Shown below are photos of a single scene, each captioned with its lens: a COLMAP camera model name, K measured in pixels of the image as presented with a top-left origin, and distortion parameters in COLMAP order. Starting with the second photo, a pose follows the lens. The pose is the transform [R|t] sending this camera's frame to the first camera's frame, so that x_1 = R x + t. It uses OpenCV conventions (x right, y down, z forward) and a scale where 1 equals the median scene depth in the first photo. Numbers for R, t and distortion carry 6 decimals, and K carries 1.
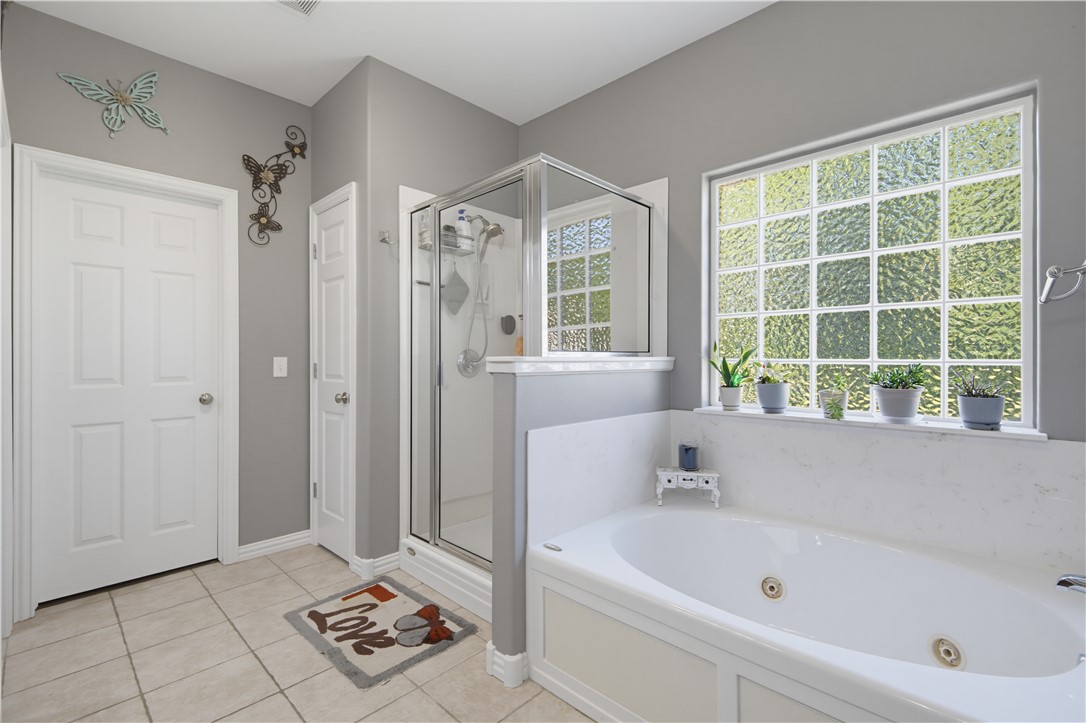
lens RADIAL K [[486.2, 0, 545.3], [0, 486.2, 357.2], [0, 0, 1]] dist [0.016941, -0.004420]
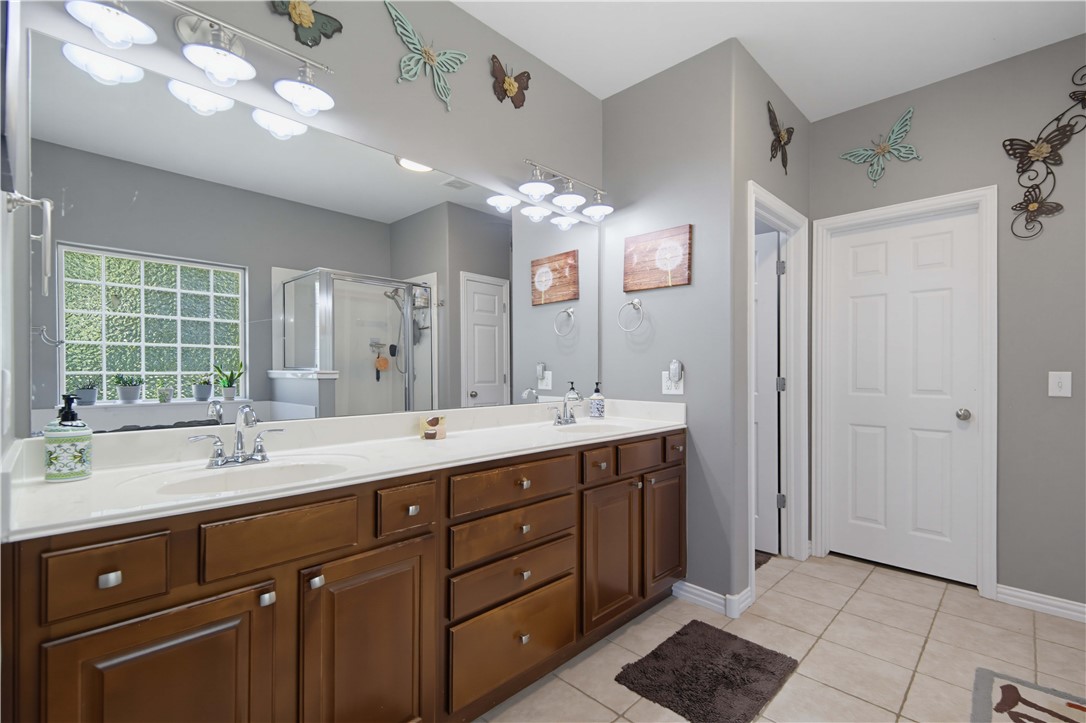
lens RADIAL K [[486.2, 0, 546.4], [0, 486.2, 367.5], [0, 0, 1]] dist [0.016941, -0.004420]
pose [[-0.005440, 0.003373, -0.999980, 0.277530], [0.001771, 0.999993, 0.003364, -0.011803], [0.999984, -0.001753, -0.005446, 0.186149]]
